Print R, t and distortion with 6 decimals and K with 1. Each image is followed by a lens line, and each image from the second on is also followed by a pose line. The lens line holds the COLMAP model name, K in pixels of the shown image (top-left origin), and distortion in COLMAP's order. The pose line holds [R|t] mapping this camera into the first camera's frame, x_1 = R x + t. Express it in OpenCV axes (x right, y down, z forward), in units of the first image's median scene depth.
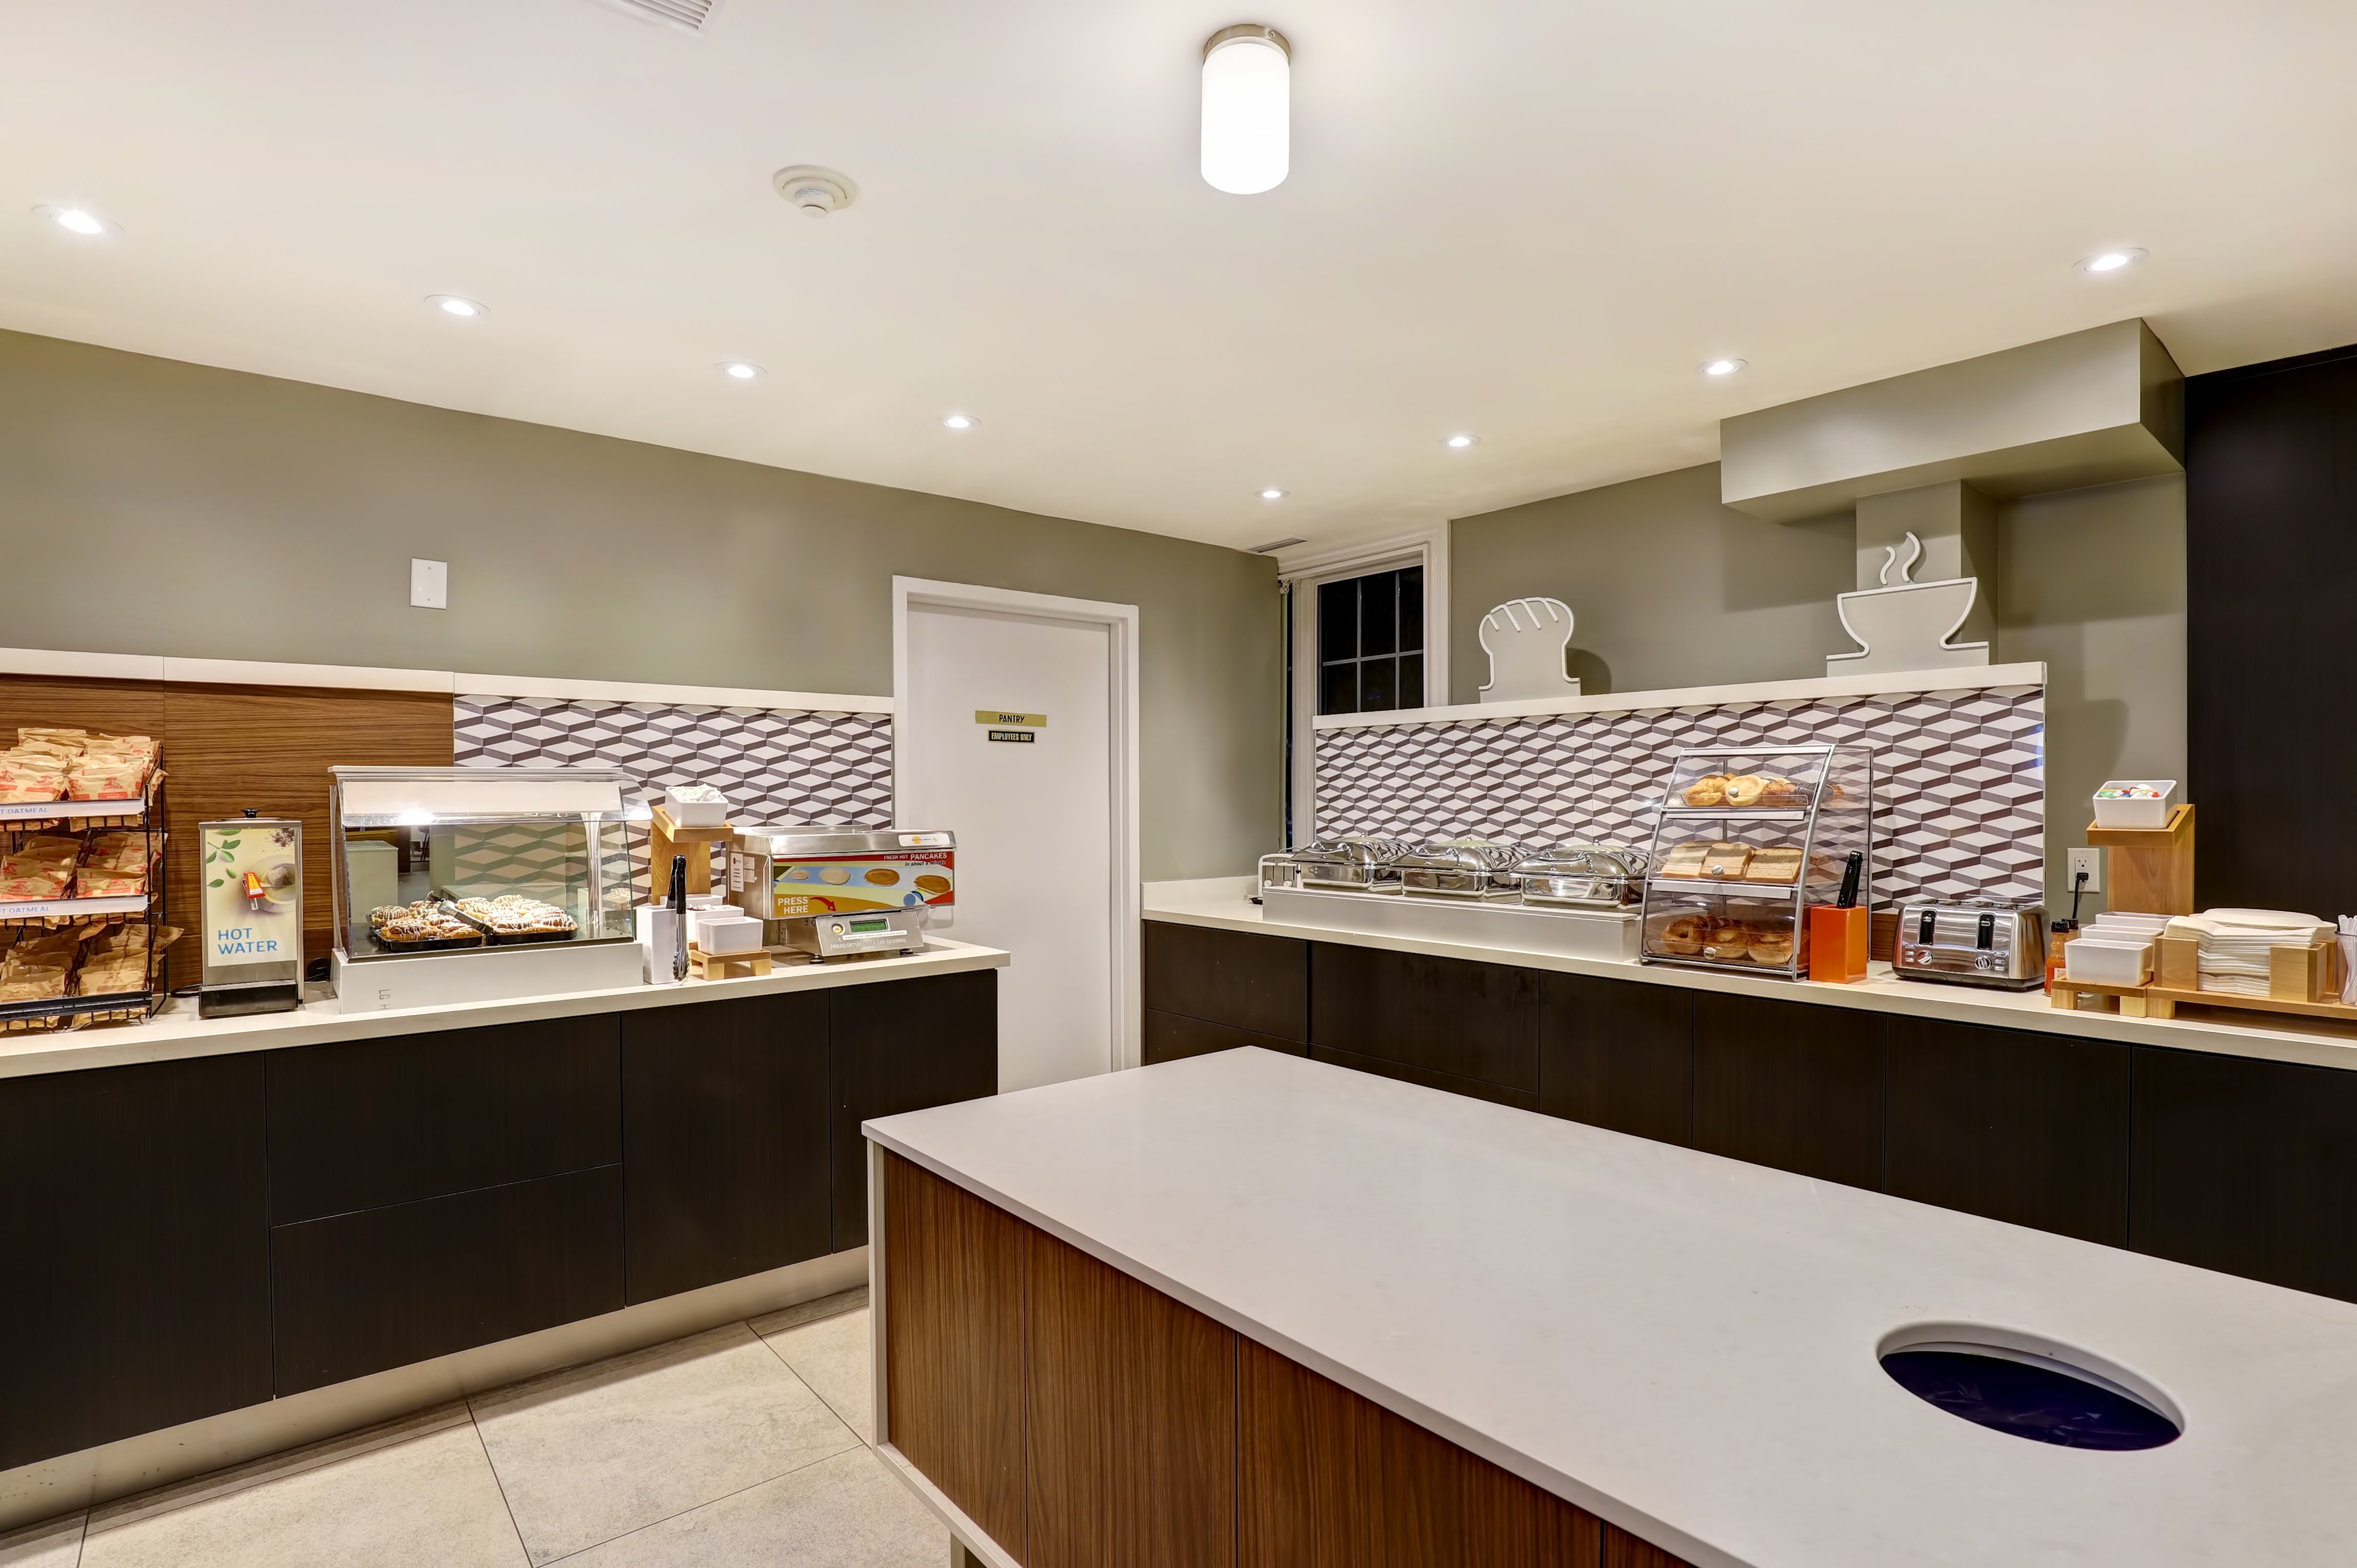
lens RADIAL K [[1126.9, 0, 1183.8], [0, 1126.9, 790.5], [0, 0, 1]] dist [-0.016525, 0.000308]
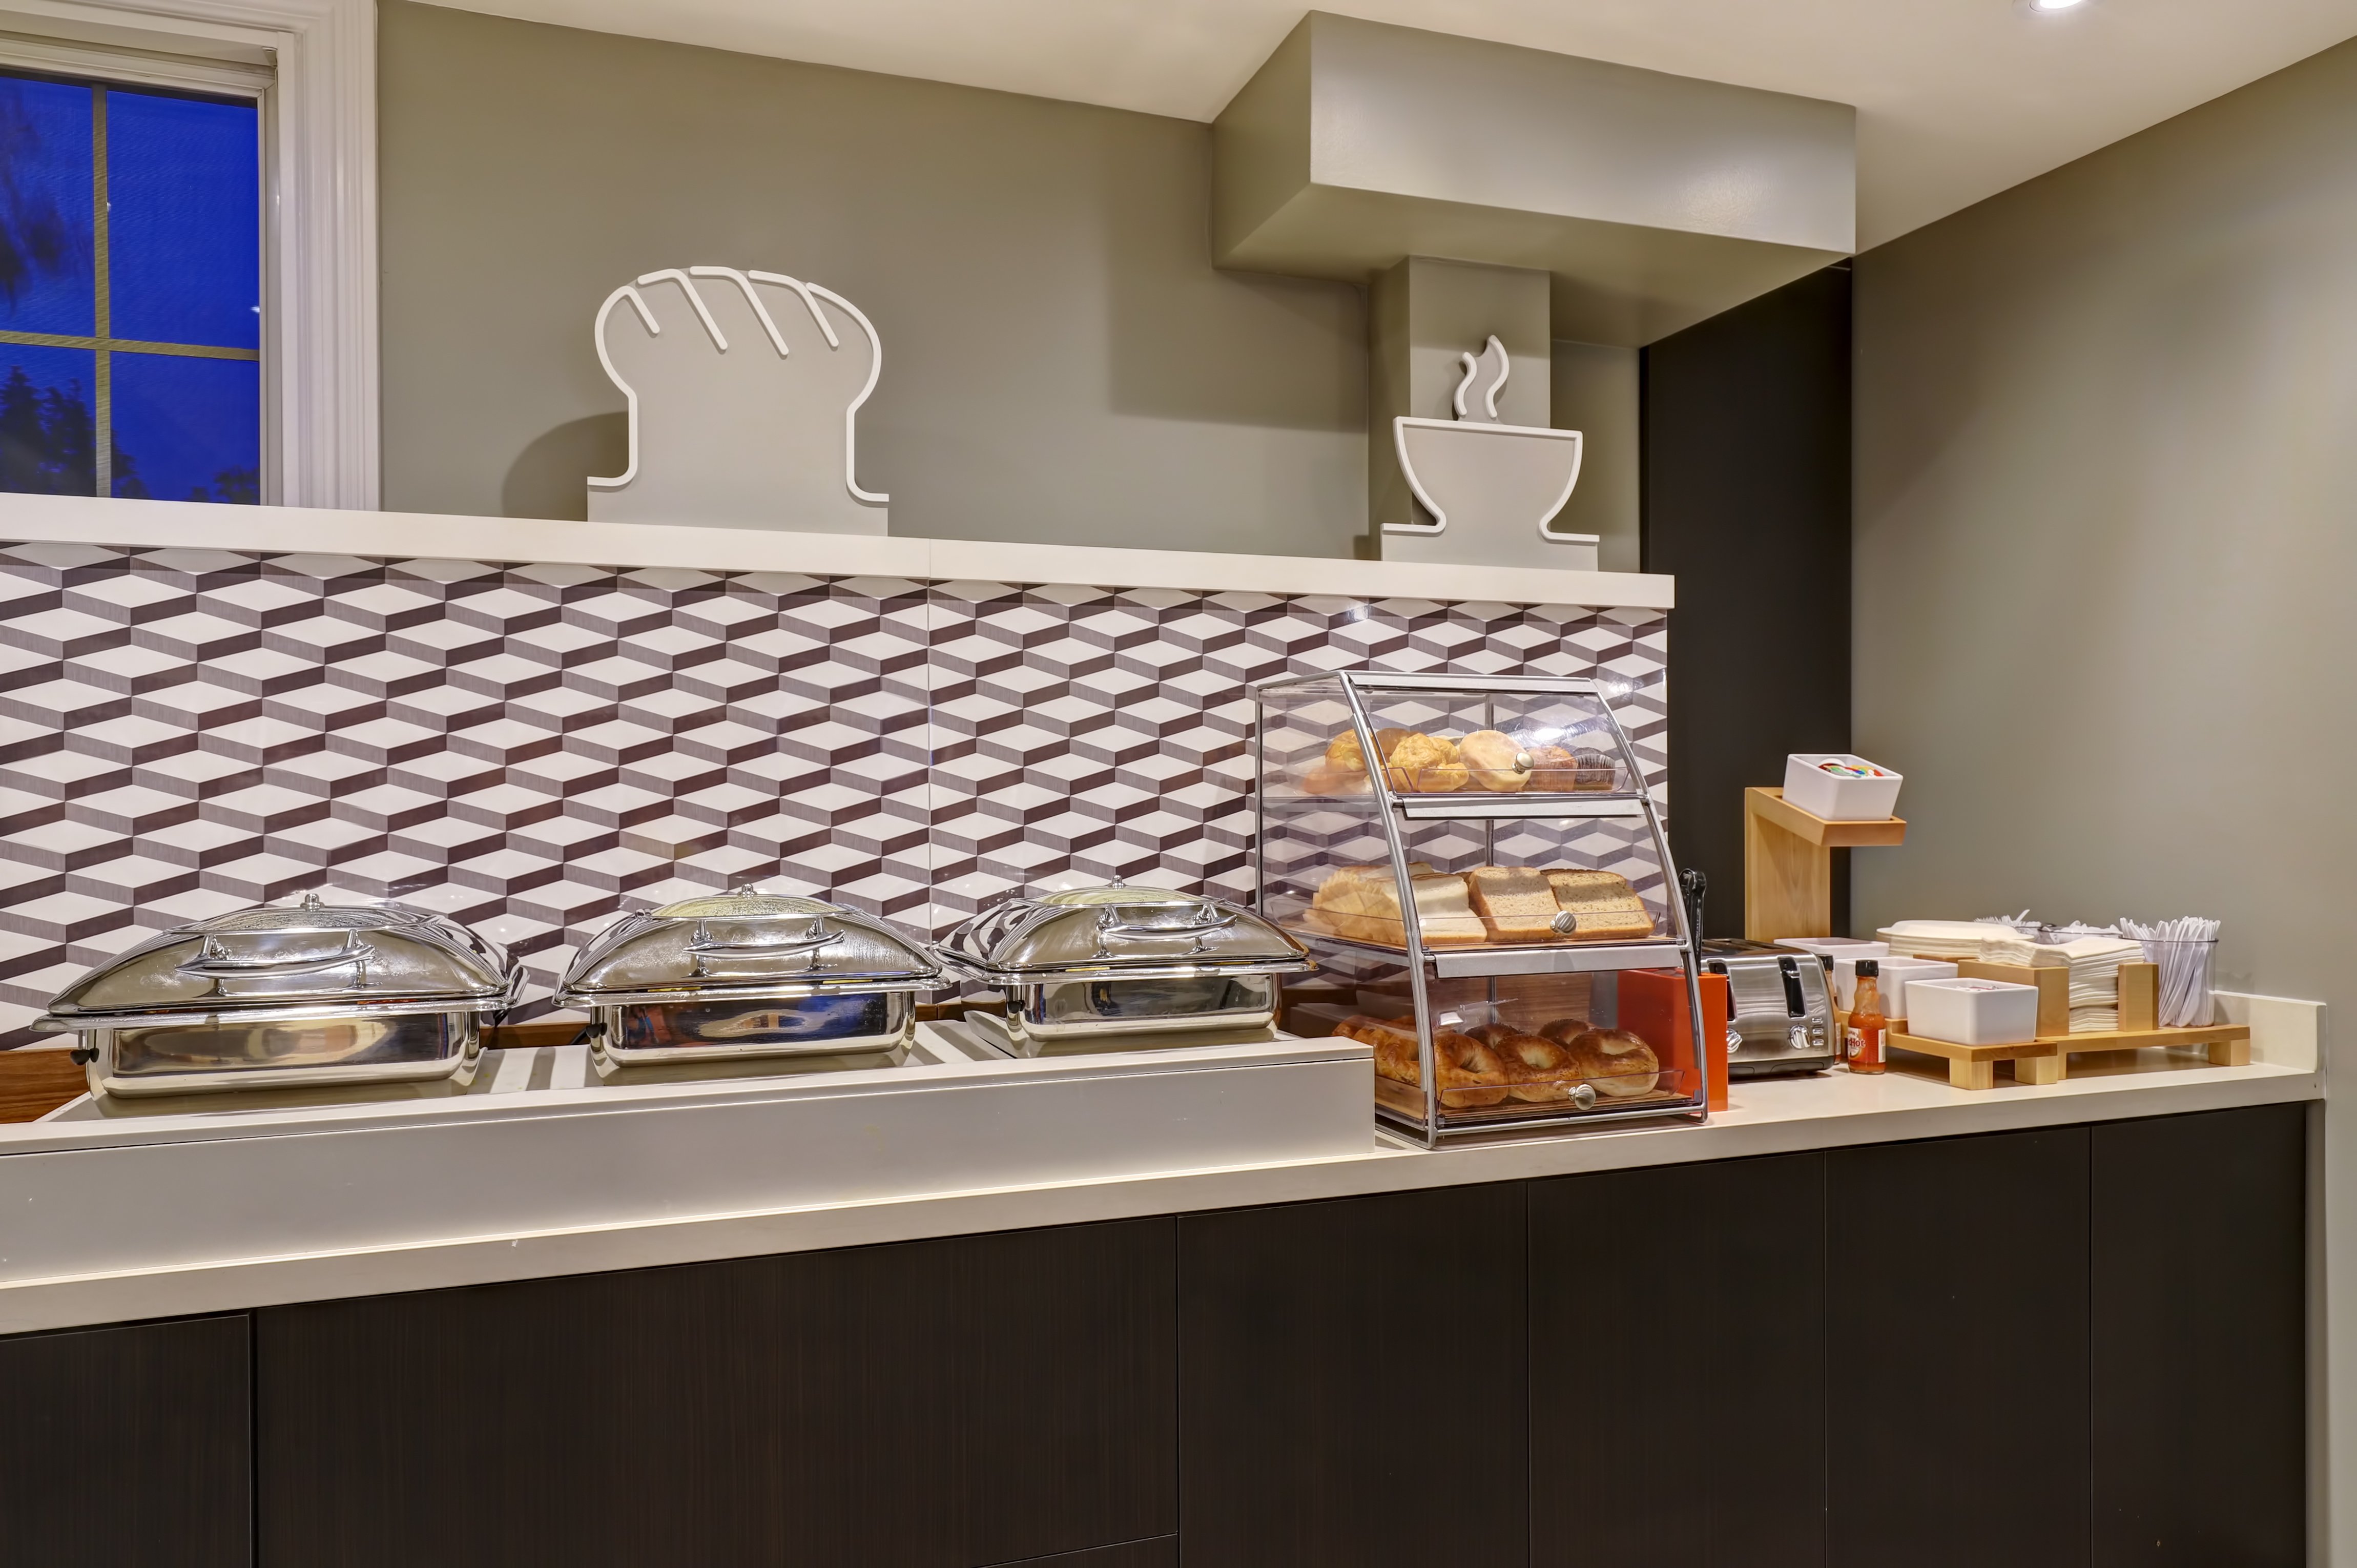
lens RADIAL K [[1594.8, 0, 1183.2], [0, 1594.8, 791.6], [0, 0, 1]] dist [0.004361, -0.000389]
pose [[0.353249, 0.008230, 0.935493, -0.195522], [0.000904, 0.999958, -0.009138, 0.019174], [-0.935529, 0.004074, 0.353226, 0.808441]]
